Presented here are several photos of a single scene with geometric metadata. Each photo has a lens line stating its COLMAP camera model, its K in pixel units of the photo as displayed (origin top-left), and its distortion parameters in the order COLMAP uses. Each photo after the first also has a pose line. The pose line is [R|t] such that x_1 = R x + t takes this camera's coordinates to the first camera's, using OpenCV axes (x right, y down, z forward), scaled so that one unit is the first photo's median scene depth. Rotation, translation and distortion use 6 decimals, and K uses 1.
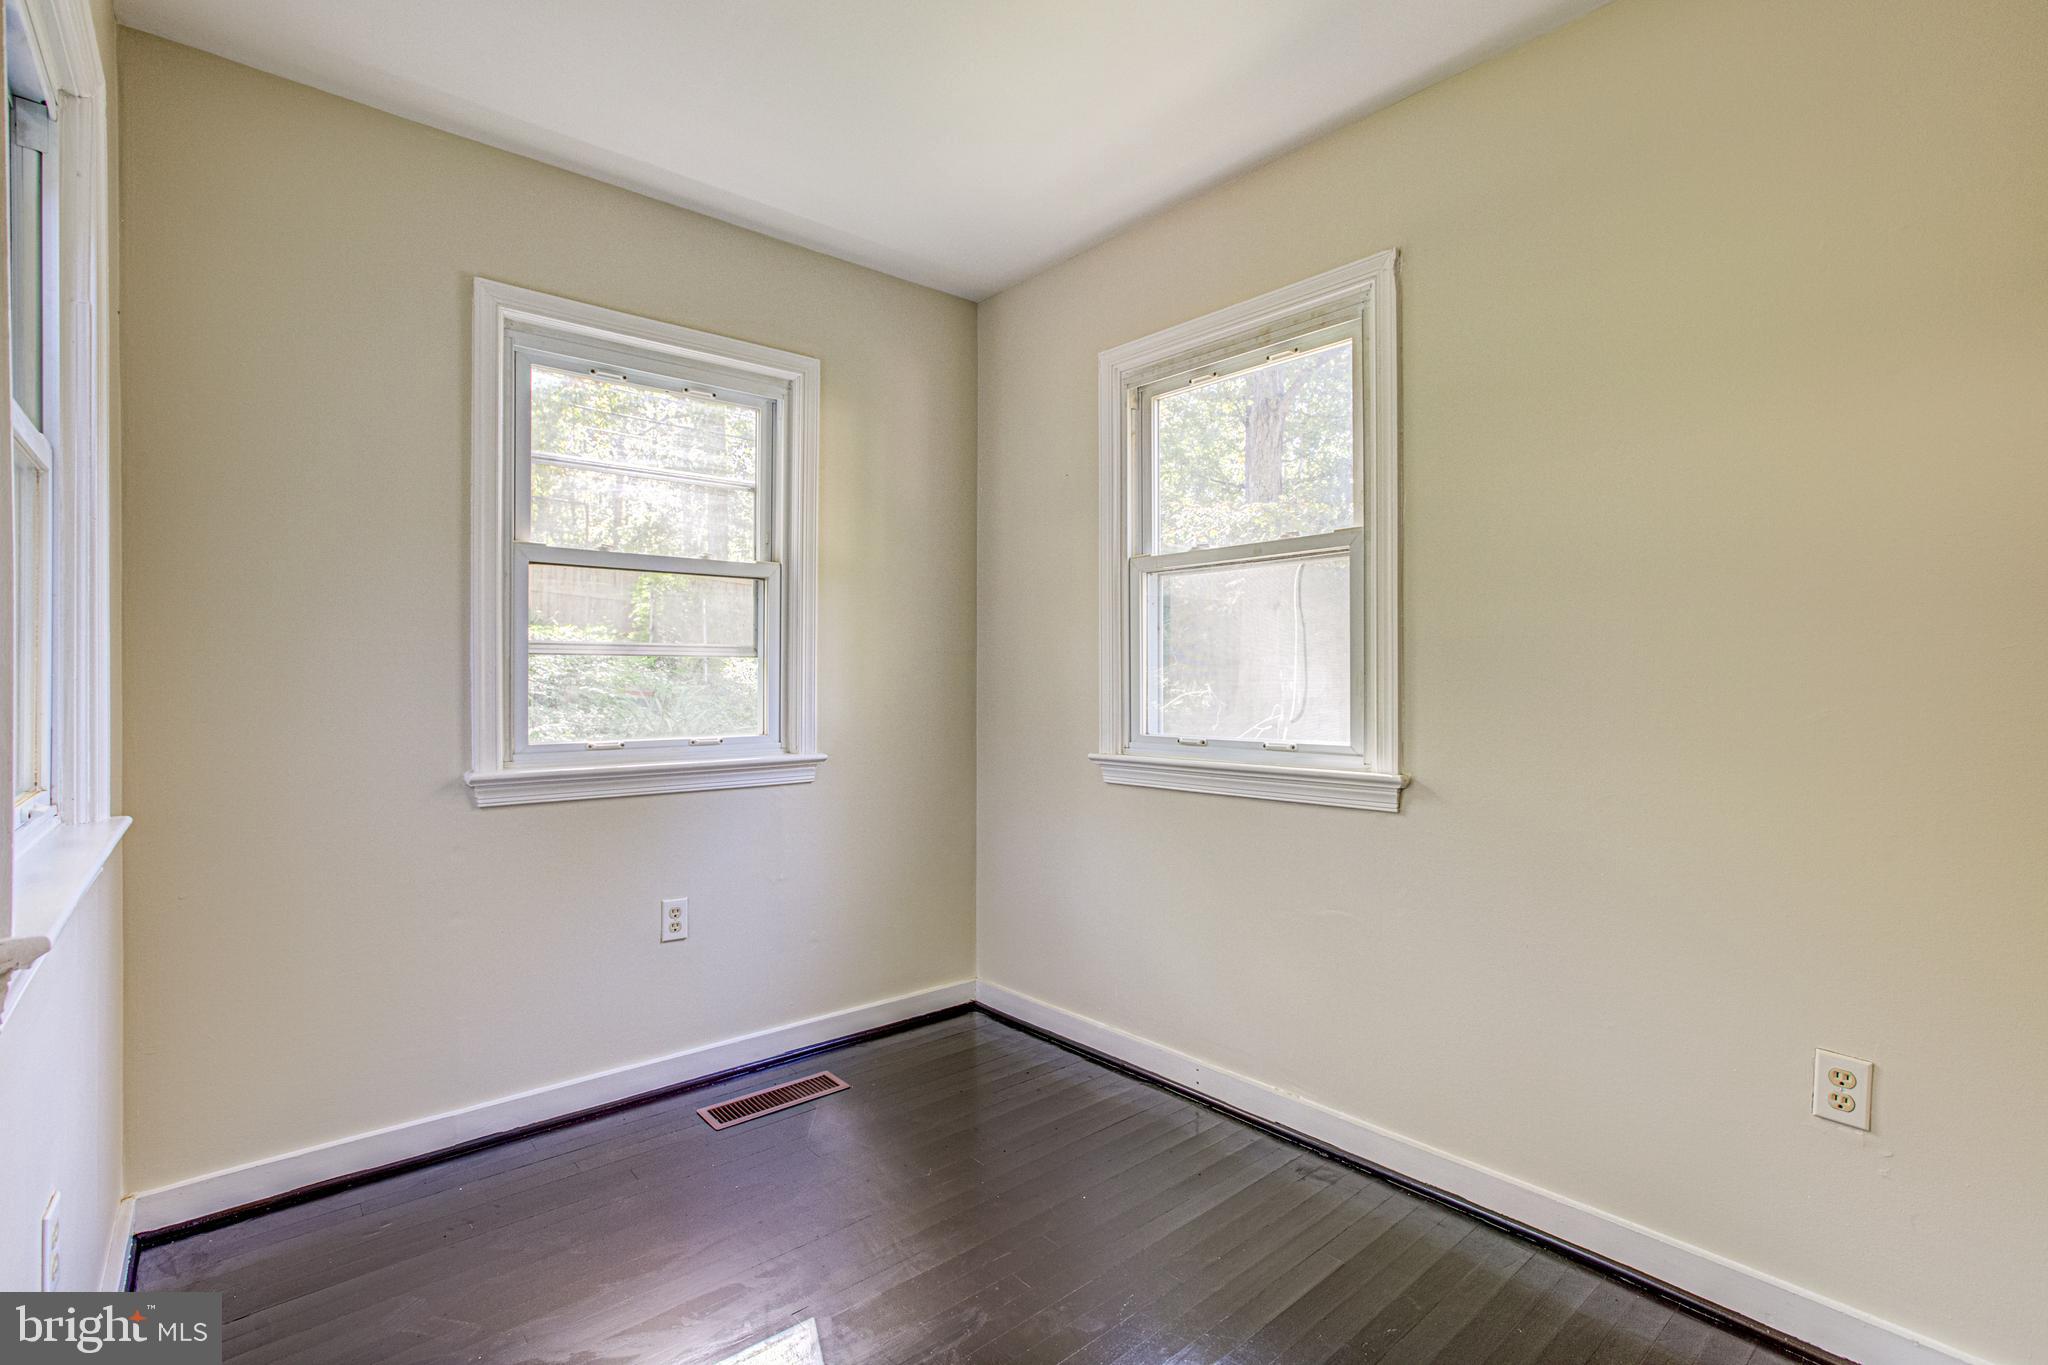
lens RADIAL K [[942.1, 0, 1018.2], [0, 942.1, 682.3], [0, 0, 1]] dist [-0.000678, 0.000400]
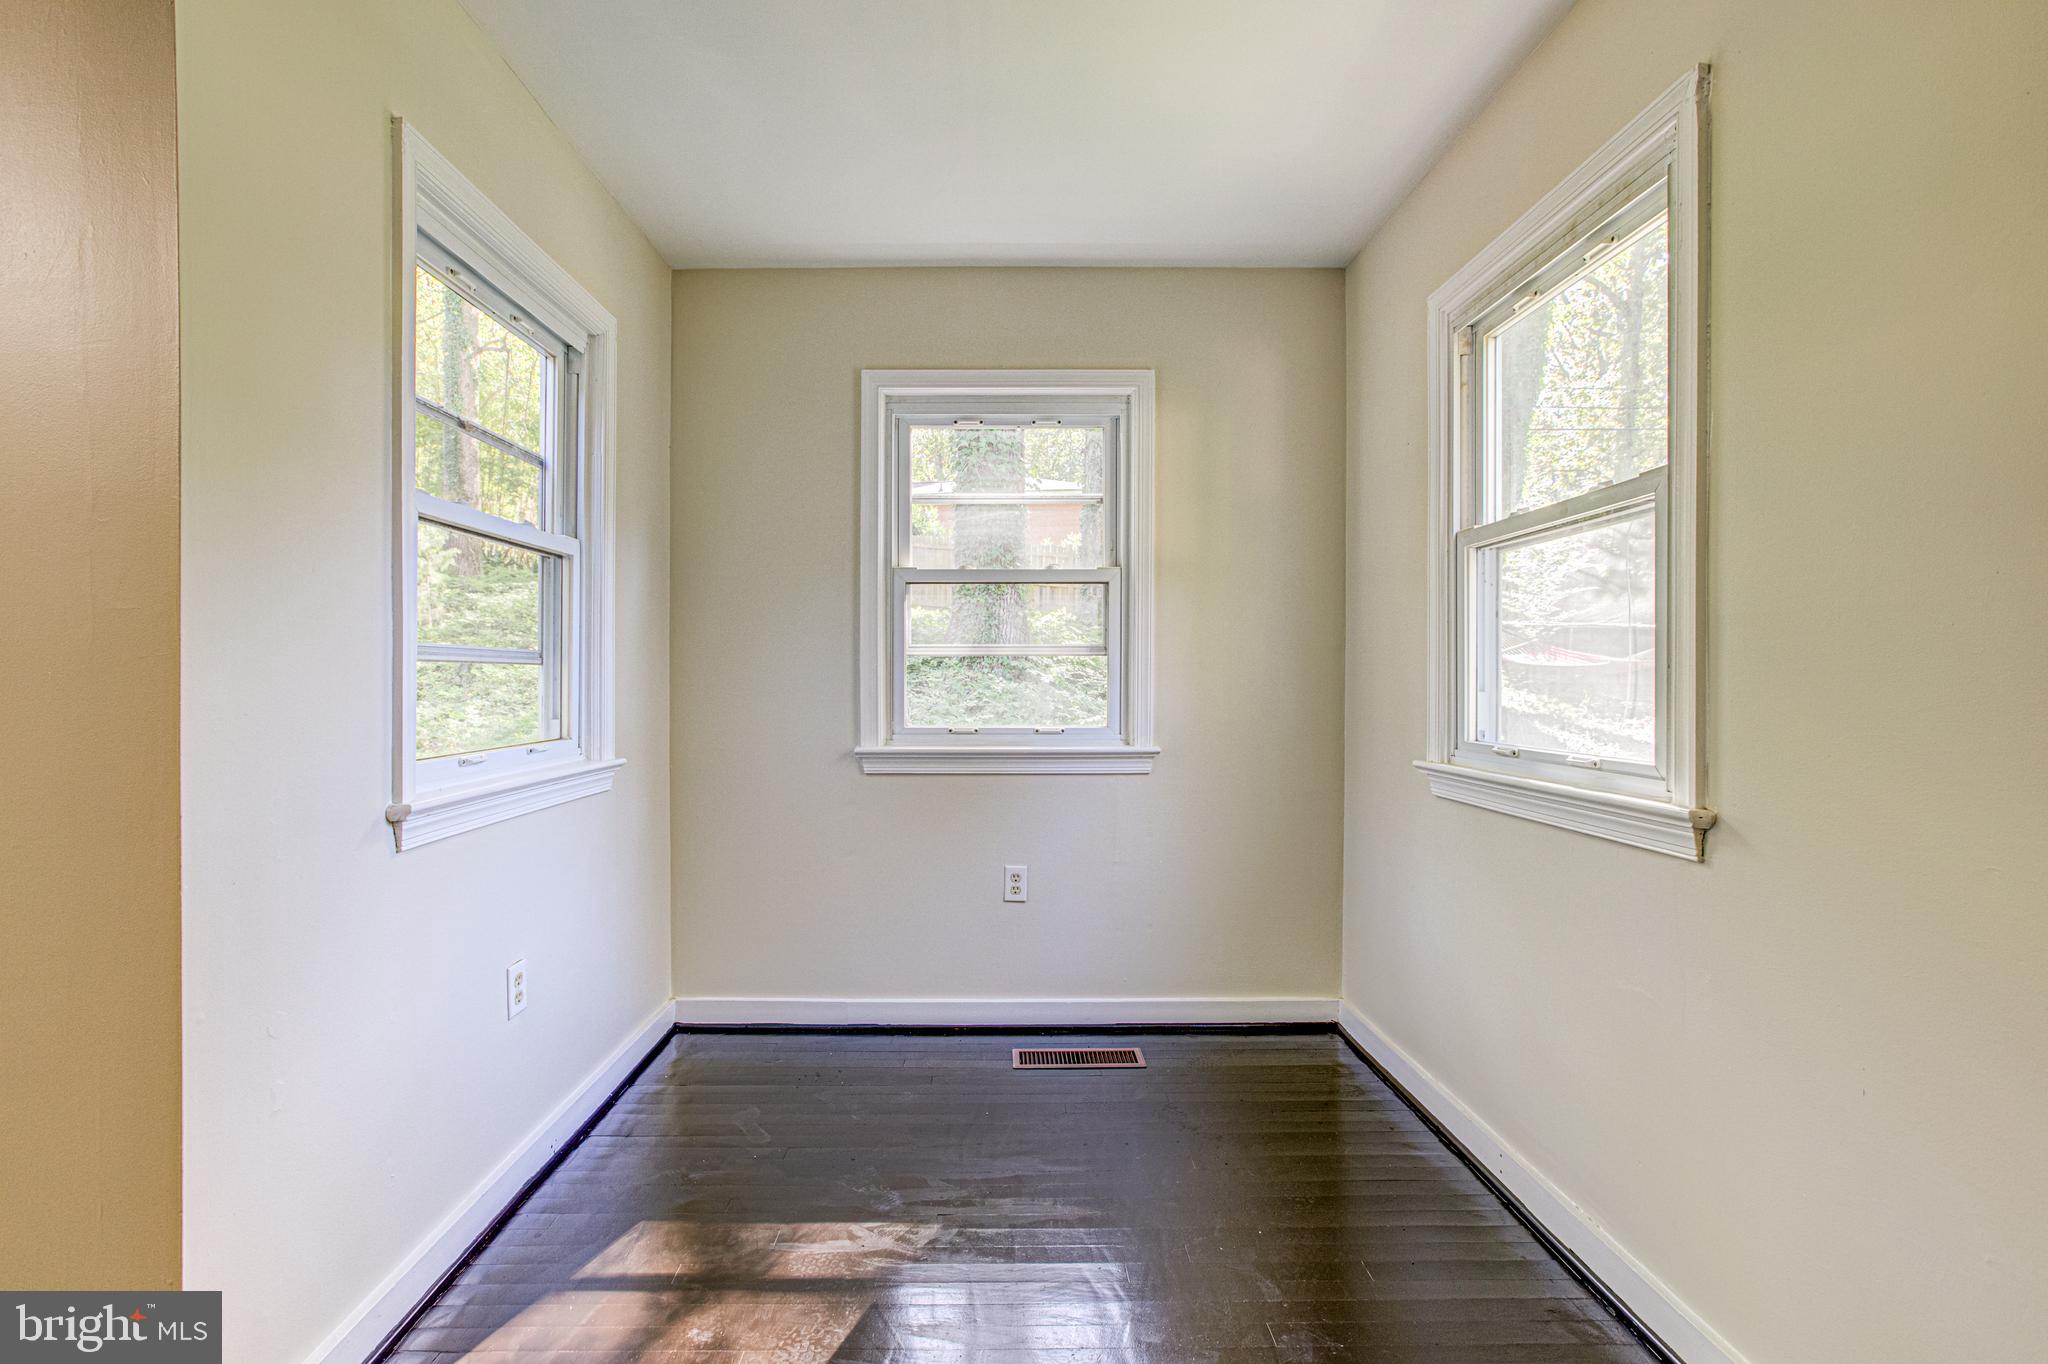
lens RADIAL K [[950.2, 0, 1044.6], [0, 950.2, 679.4], [0, 0, 1]] dist [-0.034934, 0.025731]
pose [[0.773853, 0.001603, -0.633364, 0.397053], [-0.002456, 0.999997, -0.000469, 0.002029], [0.633361, 0.001918, 0.773854, 0.121077]]
